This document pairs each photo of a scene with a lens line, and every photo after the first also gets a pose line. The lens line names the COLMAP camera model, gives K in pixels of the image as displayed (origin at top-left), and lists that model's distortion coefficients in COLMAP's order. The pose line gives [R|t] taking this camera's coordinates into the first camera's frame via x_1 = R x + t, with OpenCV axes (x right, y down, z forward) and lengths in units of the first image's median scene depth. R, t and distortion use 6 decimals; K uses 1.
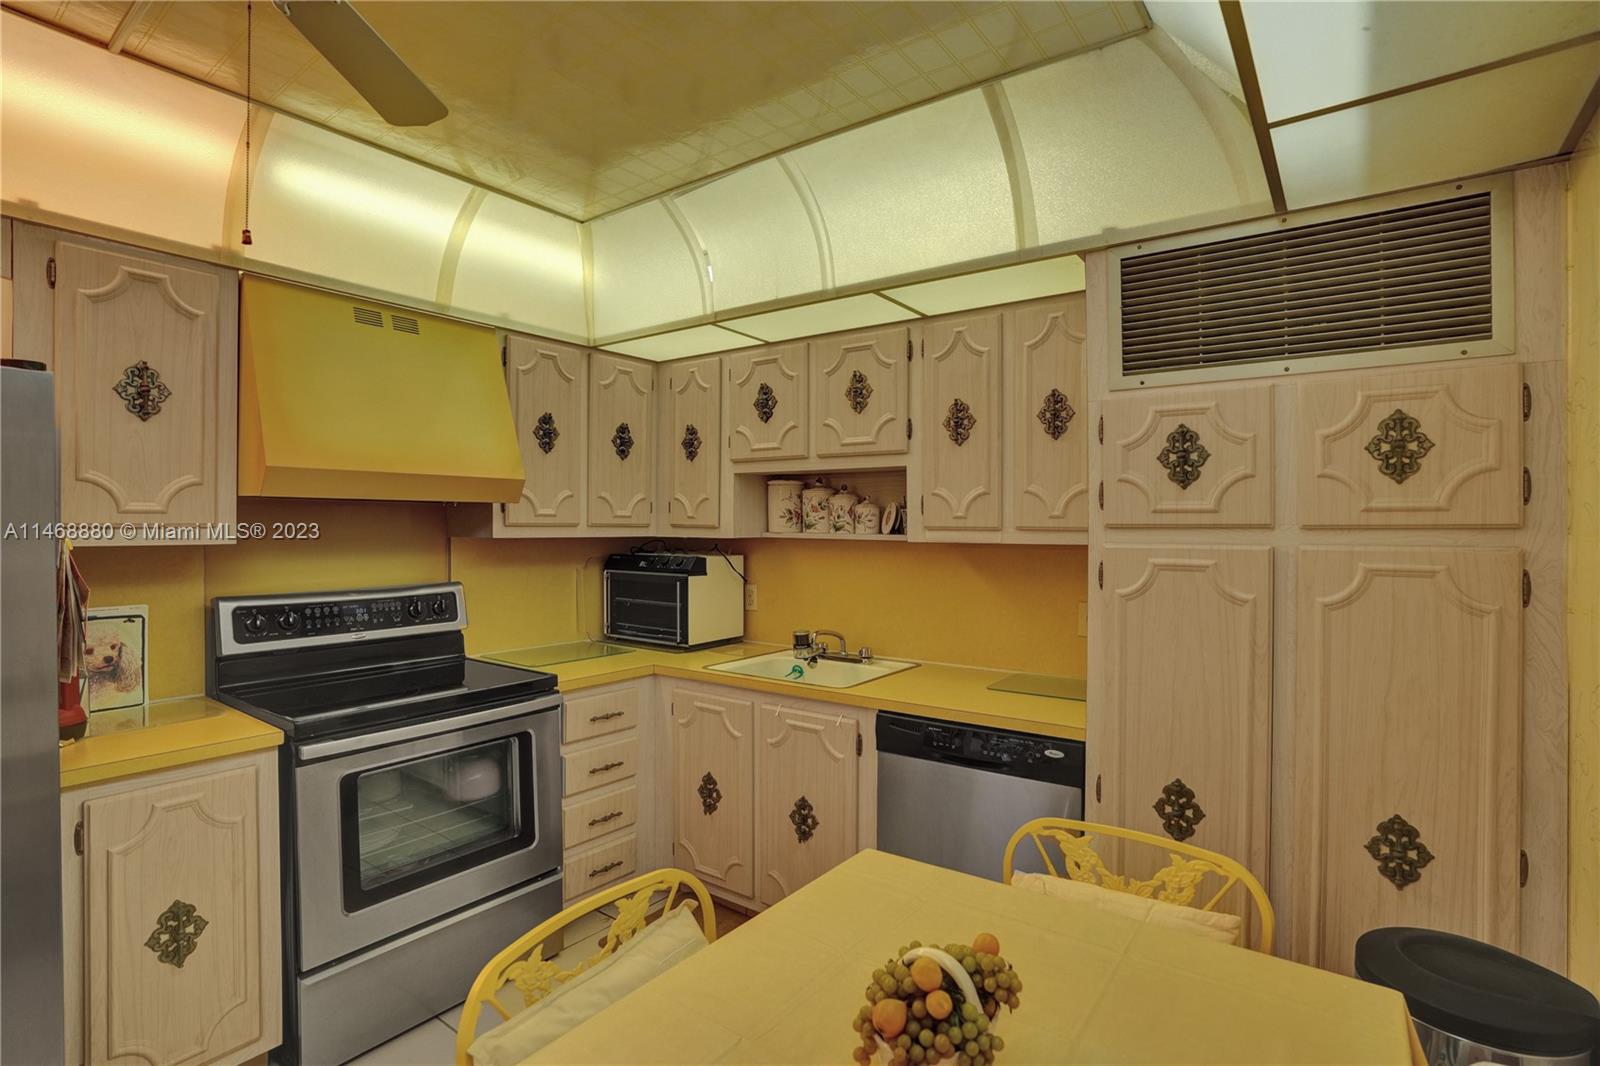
lens RADIAL K [[780.6, 0, 801.9], [0, 780.6, 524.7], [0, 0, 1]] dist [-0.032272, 0.000590]
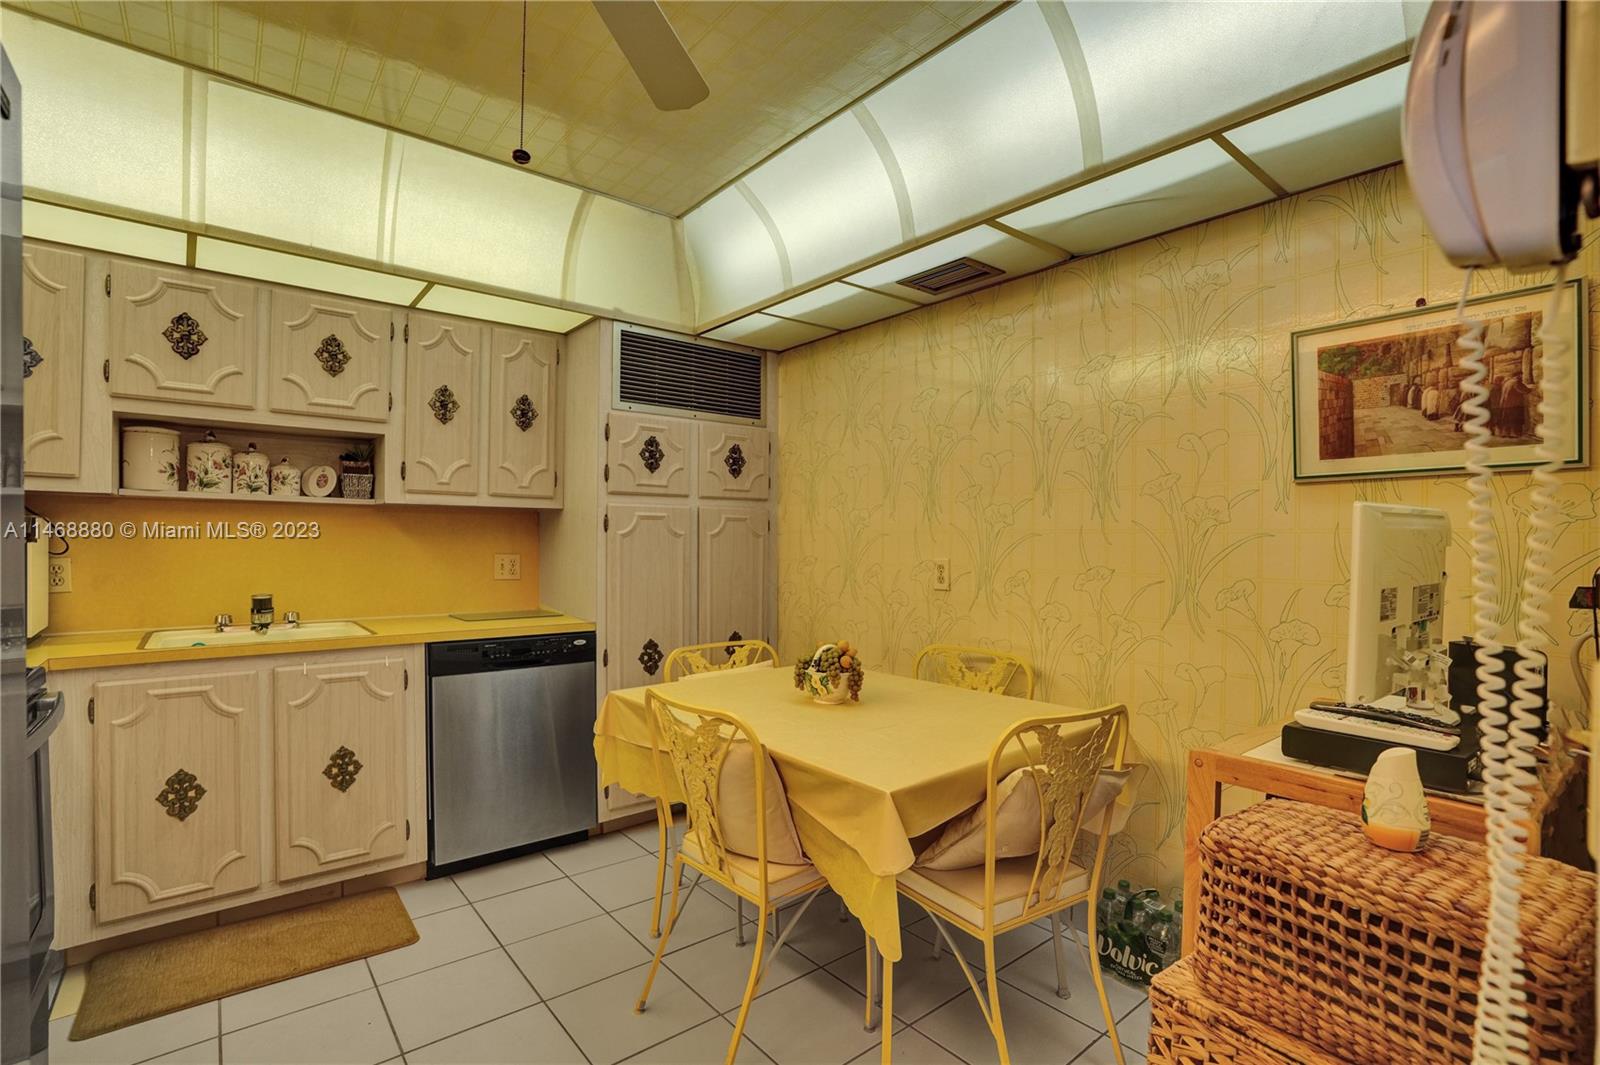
lens RADIAL K [[745.3, 0, 808.2], [0, 745.3, 540.2], [0, 0, 1]] dist [-0.030305, 0.001608]
pose [[0.250808, 0.001177, 0.968036, -0.809576], [-0.004324, 0.999991, -0.000095, 0.080664], [-0.968027, -0.004162, 0.250810, 0.175707]]
